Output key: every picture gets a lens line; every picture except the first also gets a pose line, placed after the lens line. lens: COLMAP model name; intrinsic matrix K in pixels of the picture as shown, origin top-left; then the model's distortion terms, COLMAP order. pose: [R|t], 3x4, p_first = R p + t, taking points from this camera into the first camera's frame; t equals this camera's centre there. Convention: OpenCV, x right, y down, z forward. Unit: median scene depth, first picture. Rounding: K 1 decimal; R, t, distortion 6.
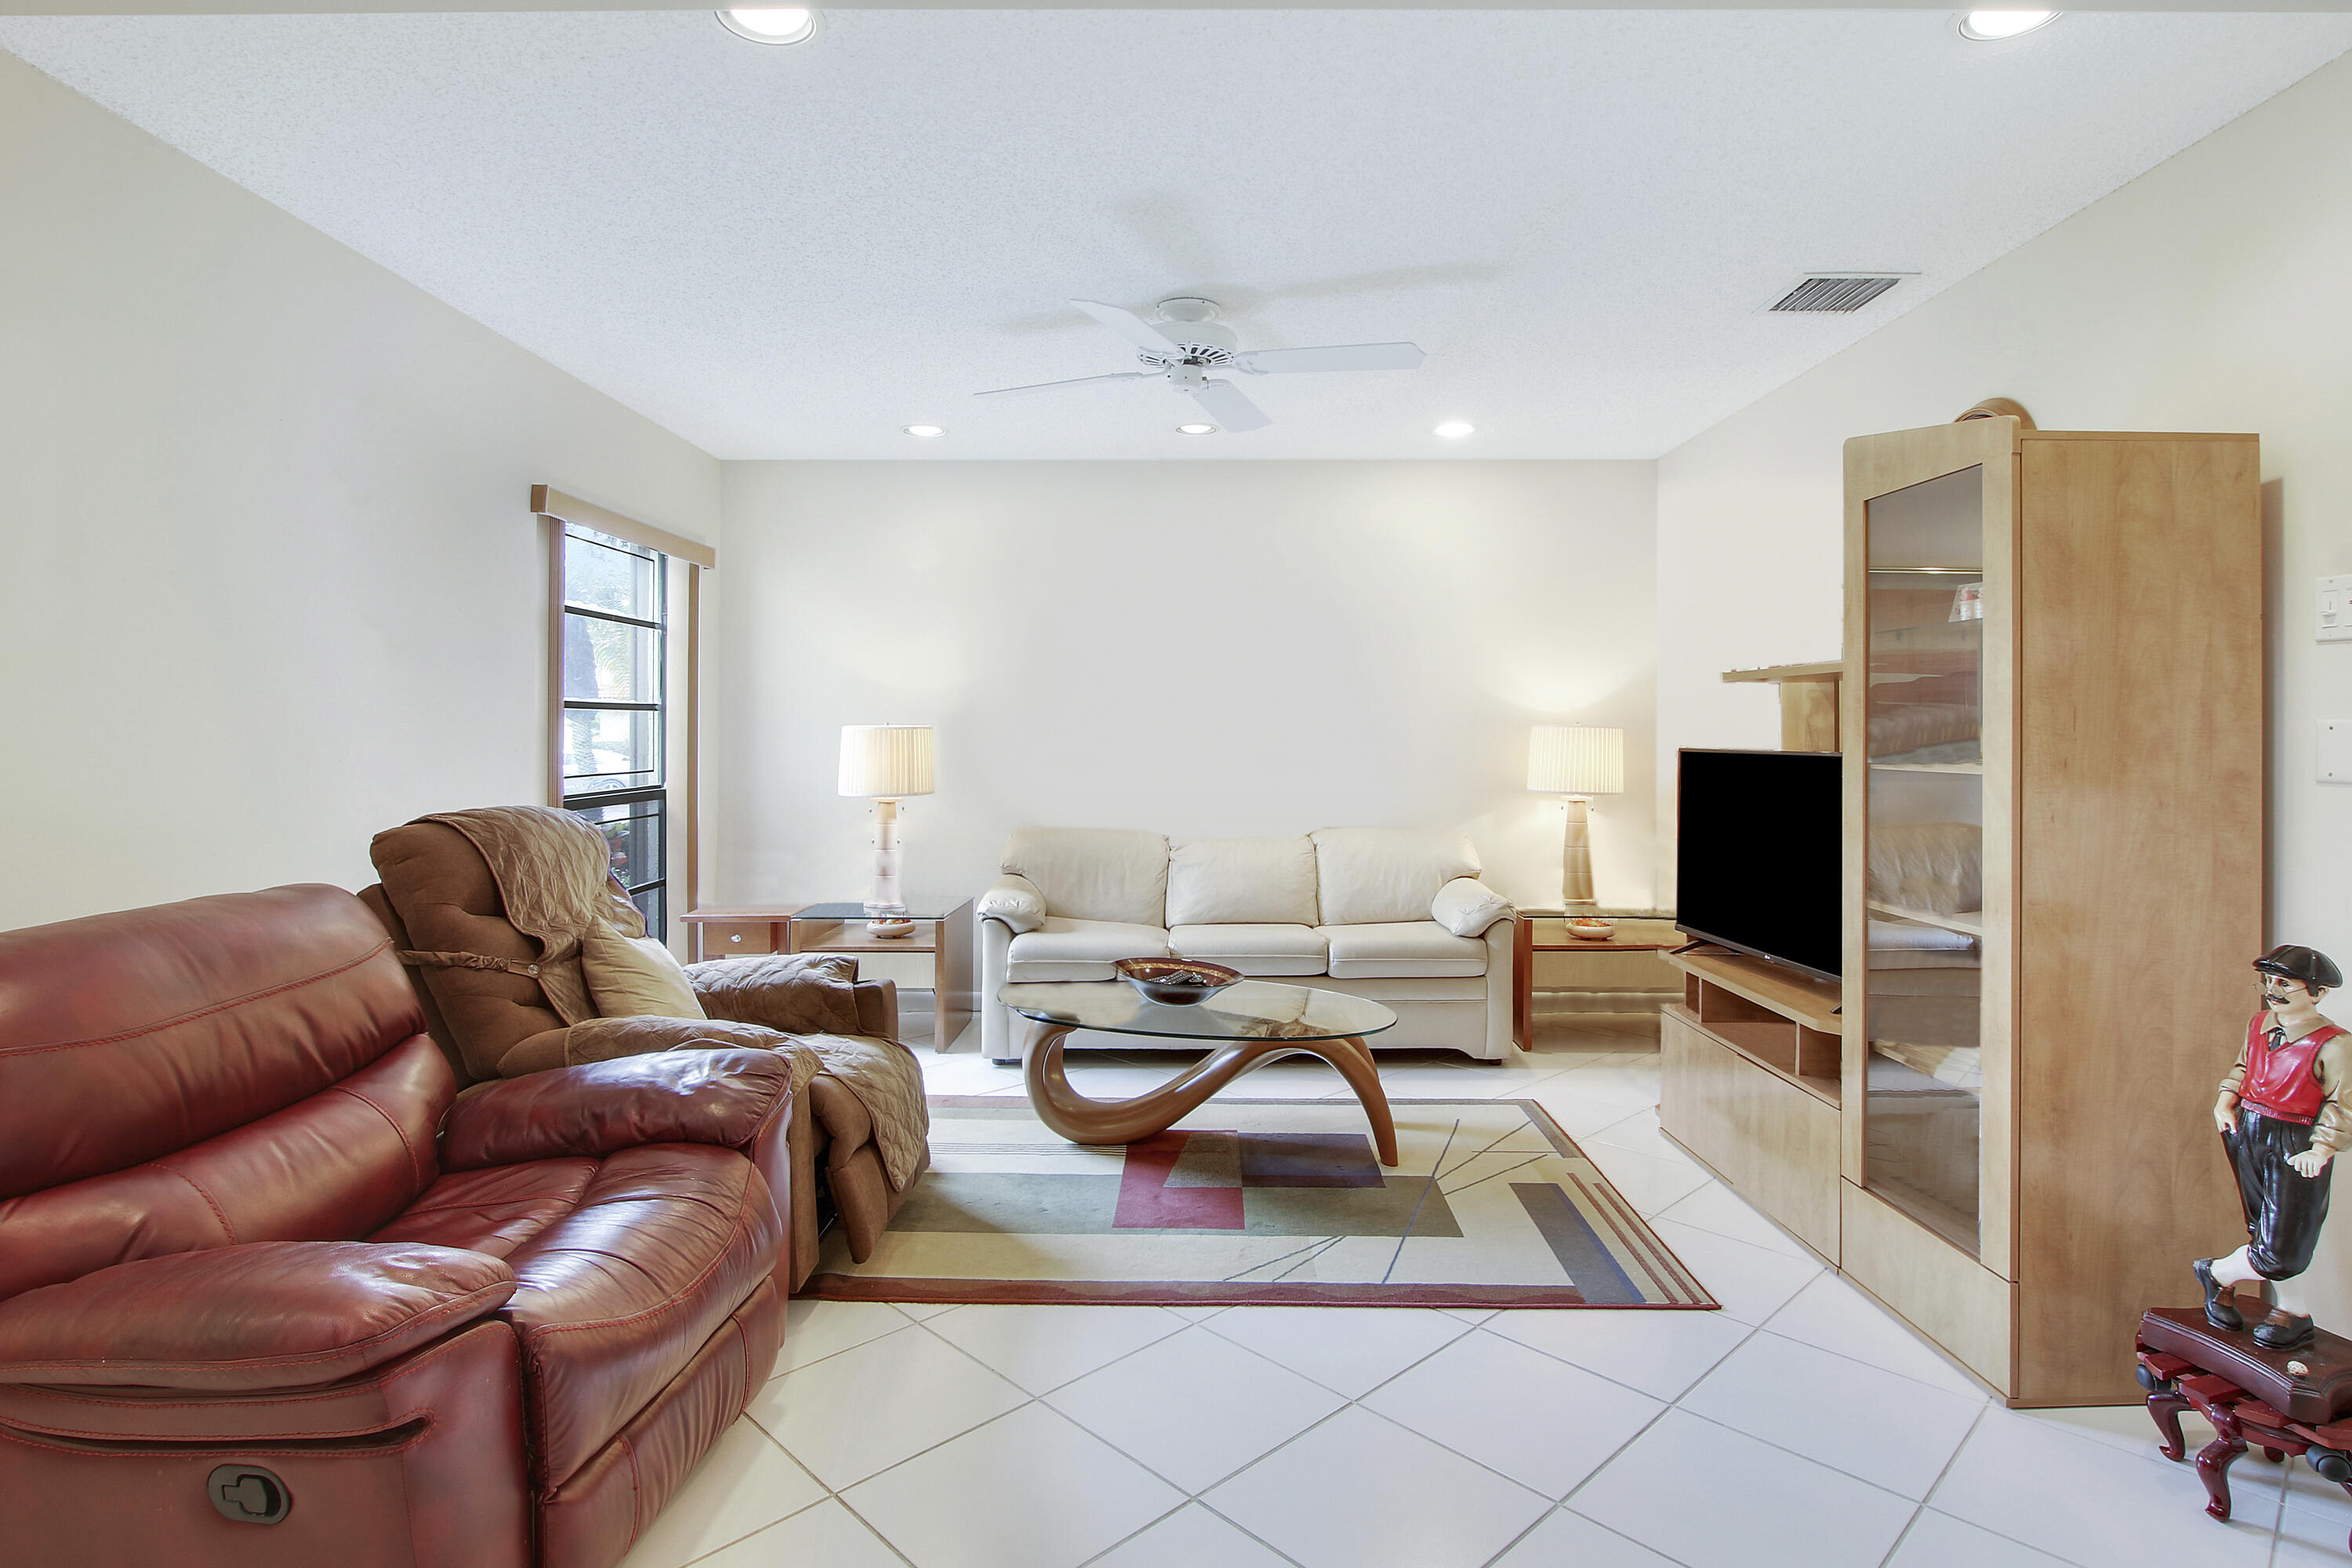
lens RADIAL K [[1201.8, 0, 1164.4], [0, 1201.8, 721.2], [0, 0, 1]] dist [-0.013029, 0.002508]
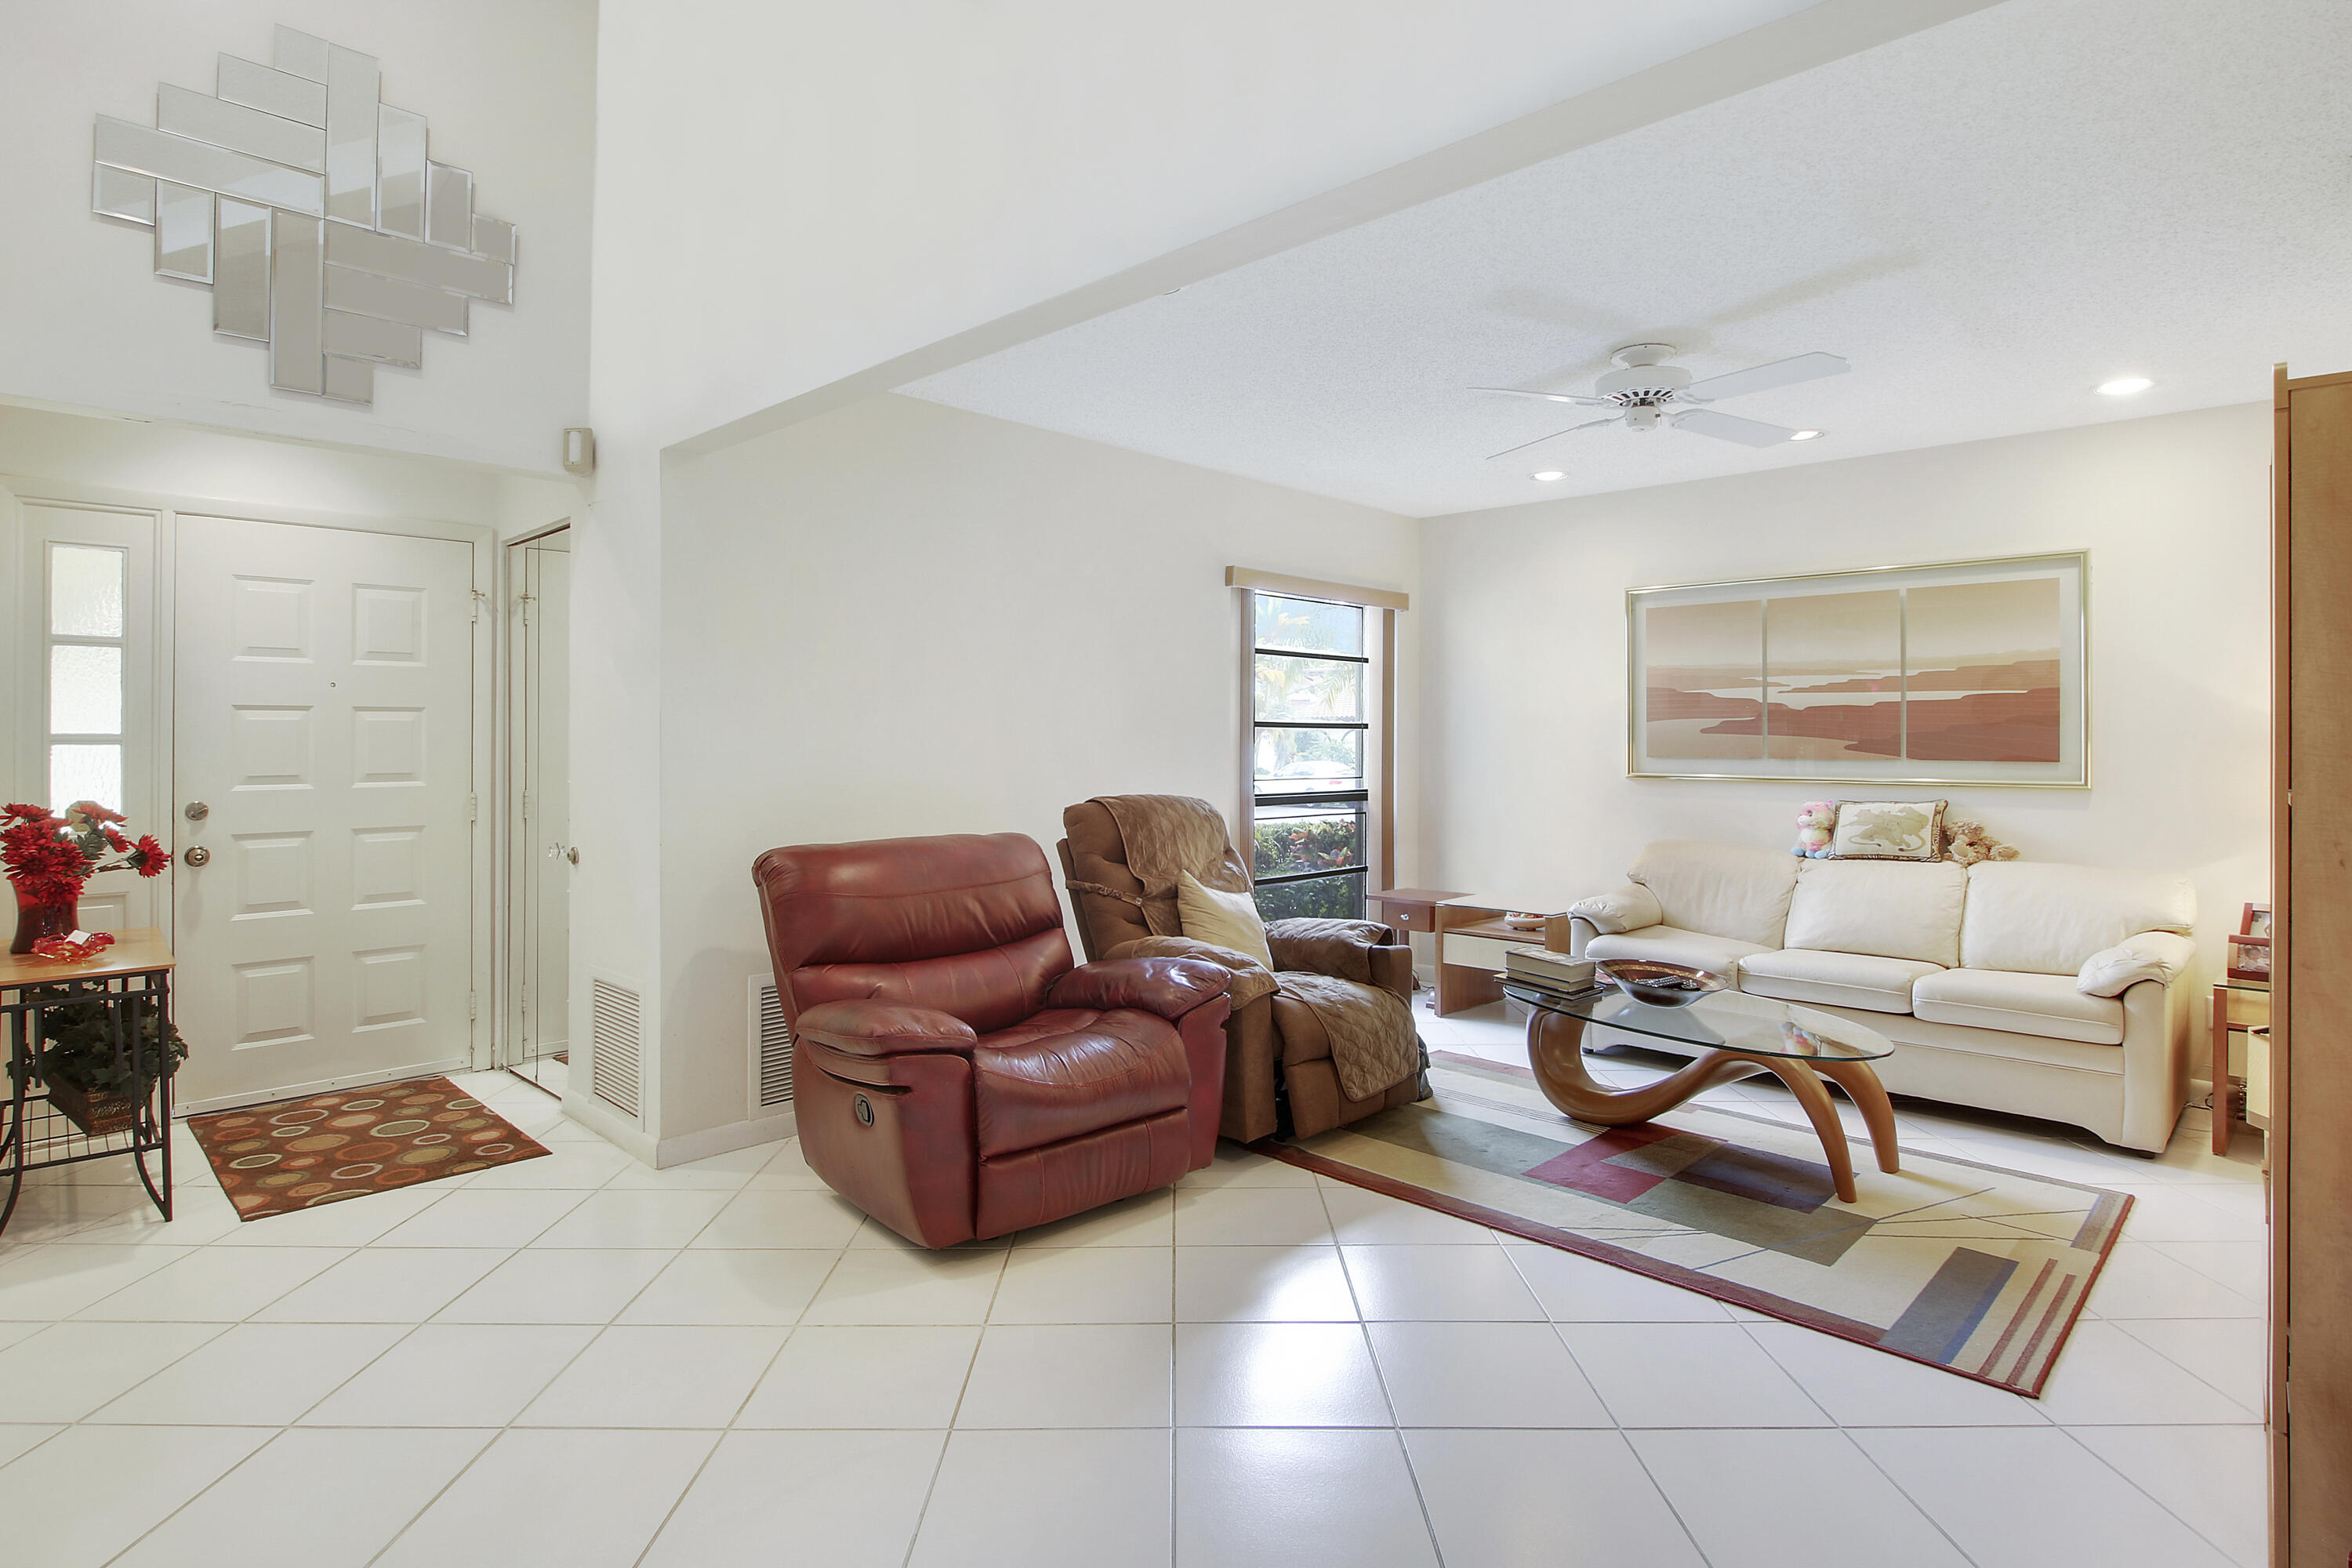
lens RADIAL K [[1201.8, 0, 1173.9], [0, 1201.8, 731.3], [0, 0, 1]] dist [-0.013029, 0.002508]
pose [[0.730306, -0.000871, -0.683120, 0.445567], [-0.001692, 0.999994, -0.003084, -0.002310], [0.683118, 0.003408, 0.730300, -0.068091]]
